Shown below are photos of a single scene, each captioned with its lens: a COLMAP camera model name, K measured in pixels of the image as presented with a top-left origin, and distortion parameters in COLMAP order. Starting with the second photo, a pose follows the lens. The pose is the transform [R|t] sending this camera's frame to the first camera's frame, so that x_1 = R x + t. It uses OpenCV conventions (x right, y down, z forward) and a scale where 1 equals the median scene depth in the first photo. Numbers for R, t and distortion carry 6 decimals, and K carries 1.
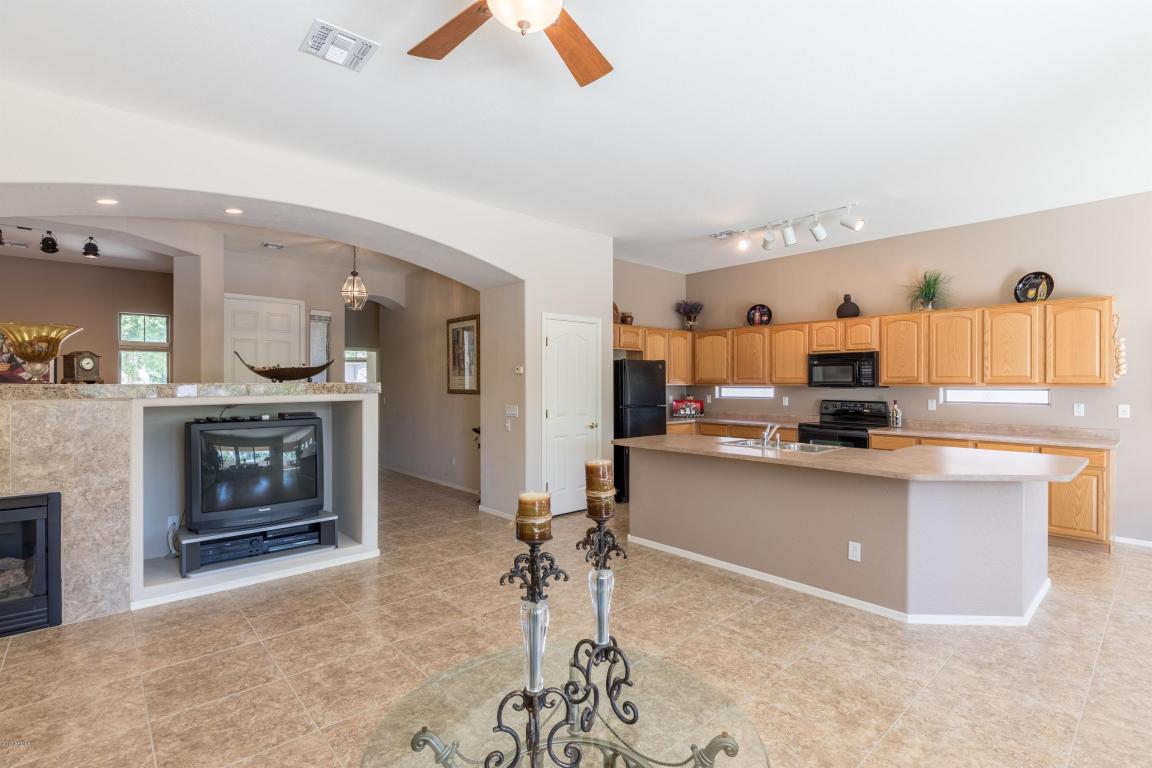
lens RADIAL K [[541.9, 0, 573.0], [0, 541.9, 385.0], [0, 0, 1]] dist [-0.002843, -0.000785]
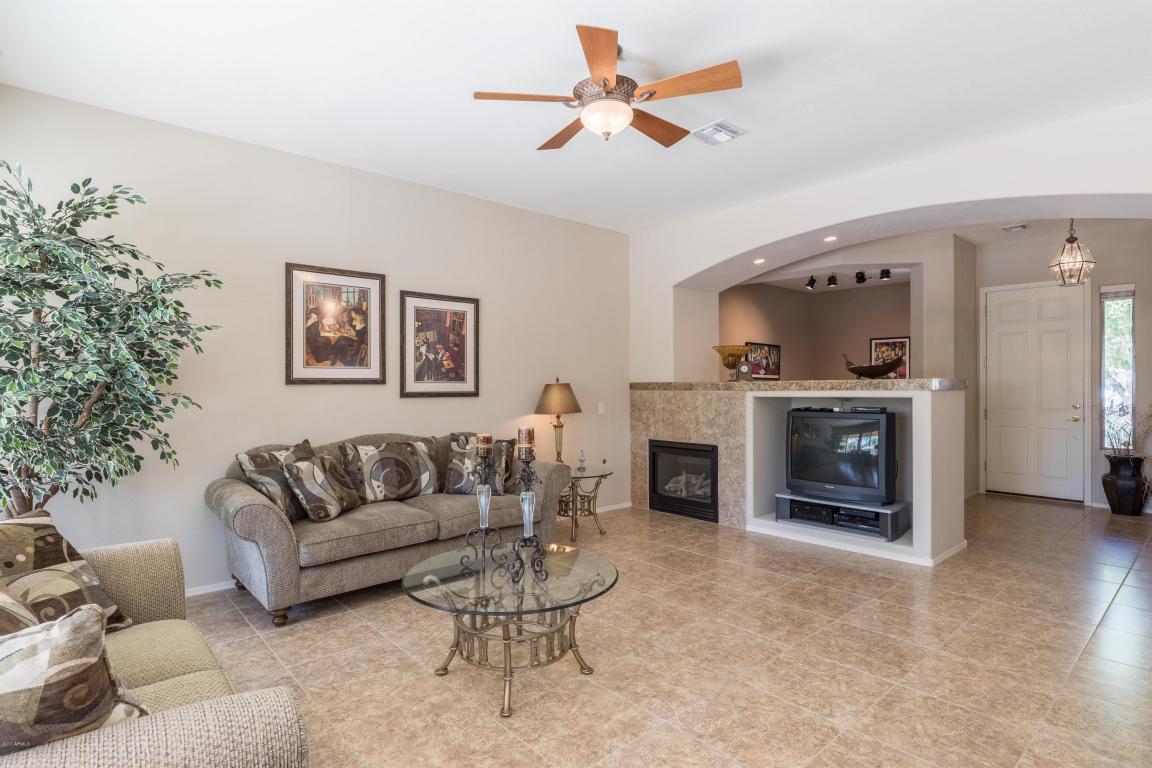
lens RADIAL K [[585.0, 0, 574.1], [0, 585.0, 388.7], [0, 0, 1]] dist [-0.001190, -0.000119]
pose [[-0.001179, 0.008753, -0.999961, 0.512445], [0.002656, 0.999958, 0.008750, 0.001634], [0.999996, -0.002646, -0.001202, 0.317564]]
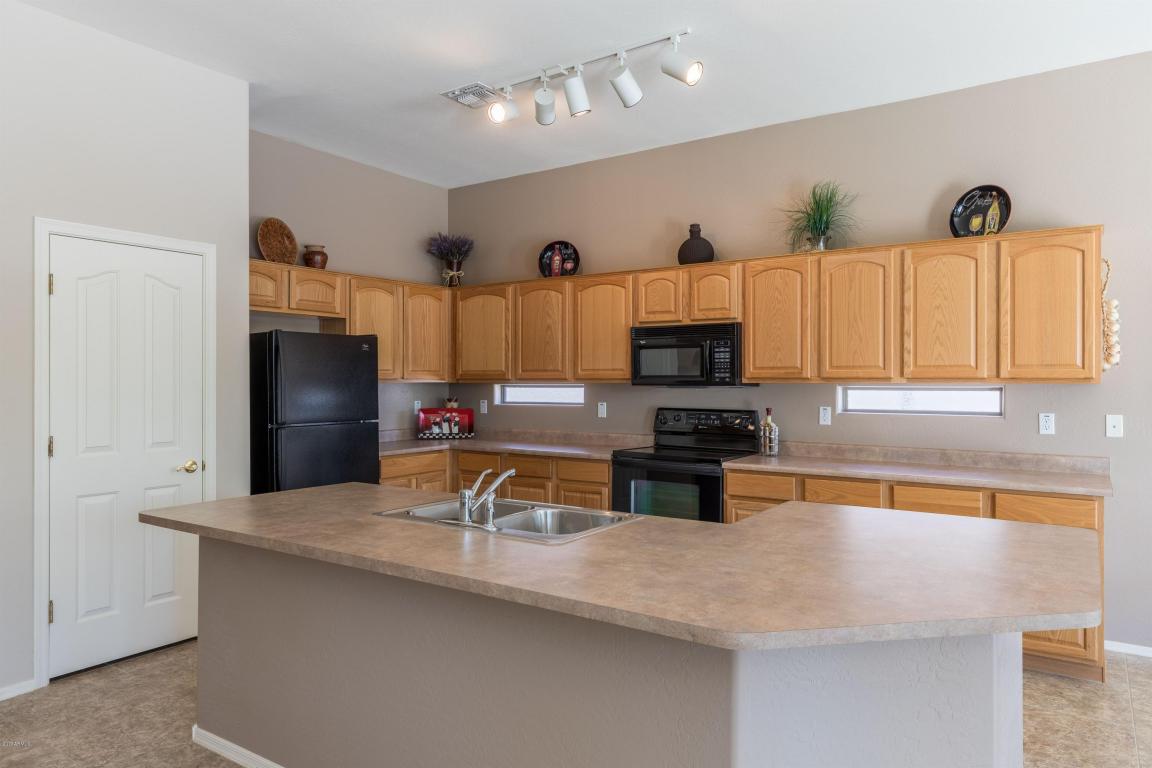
lens RADIAL K [[751.9, 0, 569.6], [0, 751.9, 380.6], [0, 0, 1]] dist [0.008231, 0.003993]
pose [[0.972469, -0.000819, 0.233029, 0.223078], [0.001287, 0.999997, -0.001858, 0.000287], [-0.233027, 0.002107, 0.972468, 0.297919]]
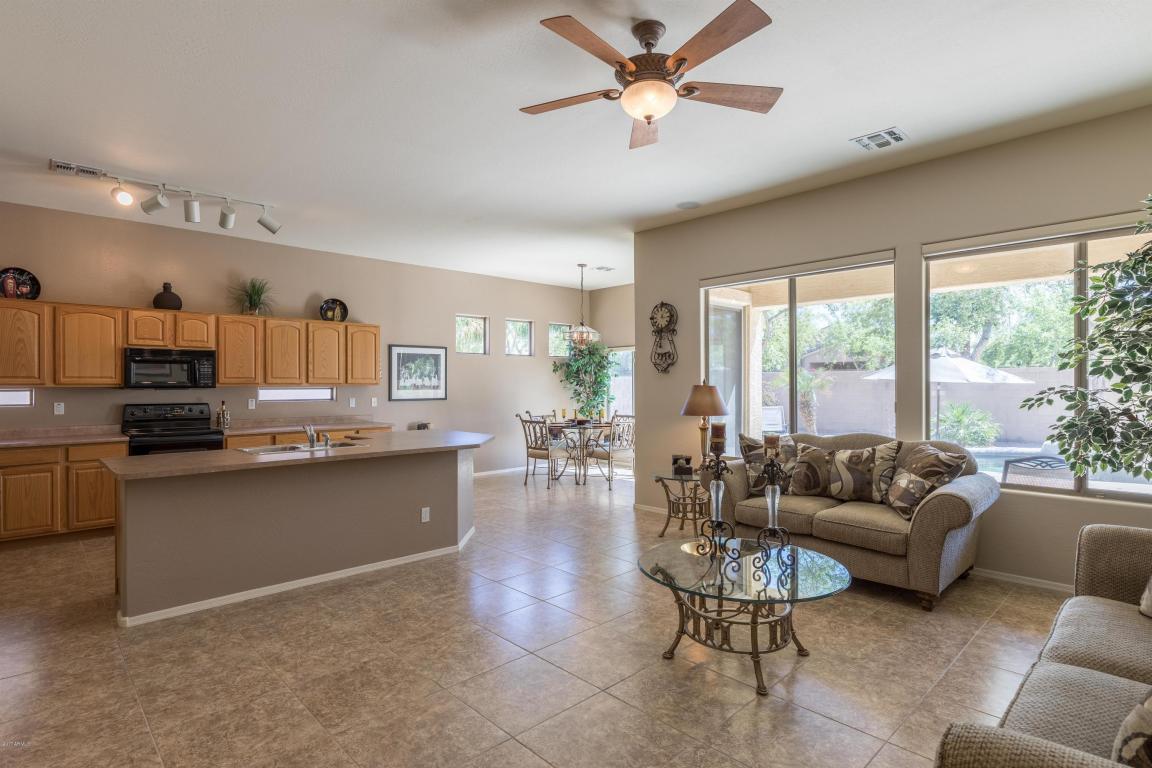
lens RADIAL K [[585.0, 0, 575.9], [0, 585.0, 384.5], [0, 0, 1]] dist [-0.001190, -0.000119]
pose [[-0.035261, -0.001294, 0.999377, -0.540719], [0.006089, 0.999980, 0.001509, 0.000639], [-0.999360, 0.006139, -0.035252, 0.431615]]
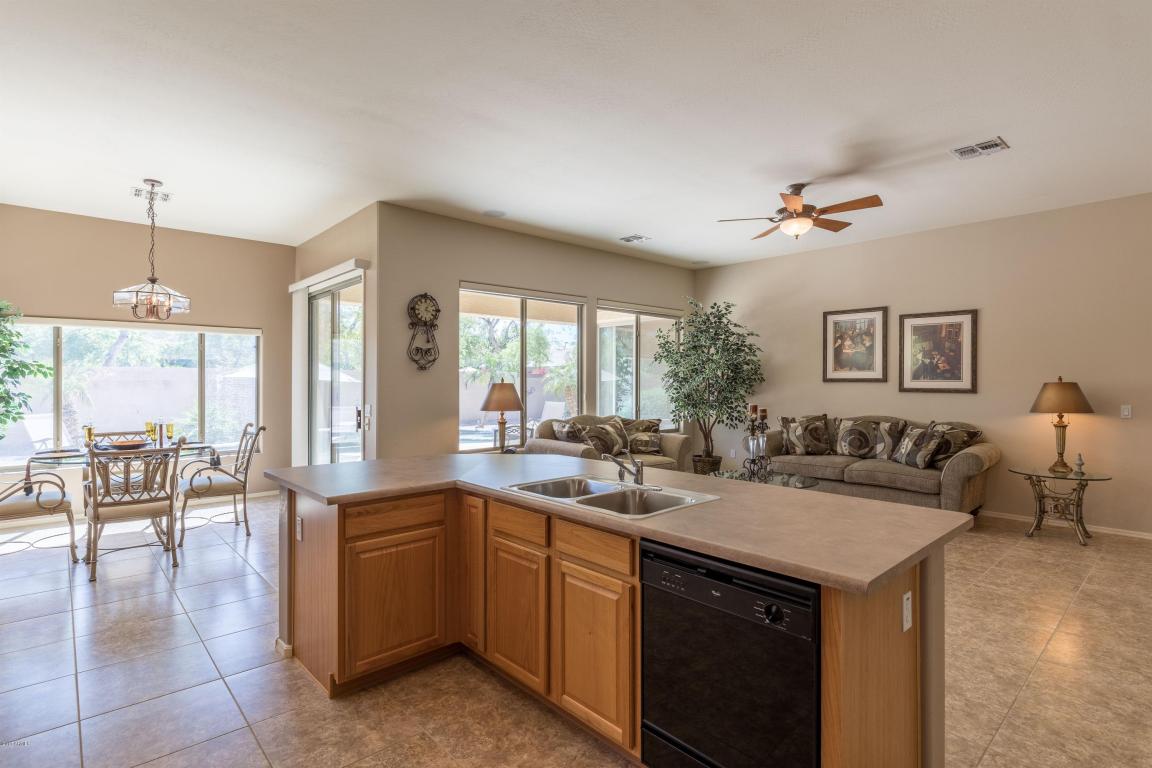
lens RADIAL K [[574.3, 0, 579.7], [0, 574.3, 379.6], [0, 0, 1]] dist [0.003202, 0.000528]
pose [[-0.999608, -0.000427, -0.027988, 0.338105], [-0.000427, 1.000000, -0.000022, -0.003253], [0.027988, -0.000010, -0.999608, 1.250389]]
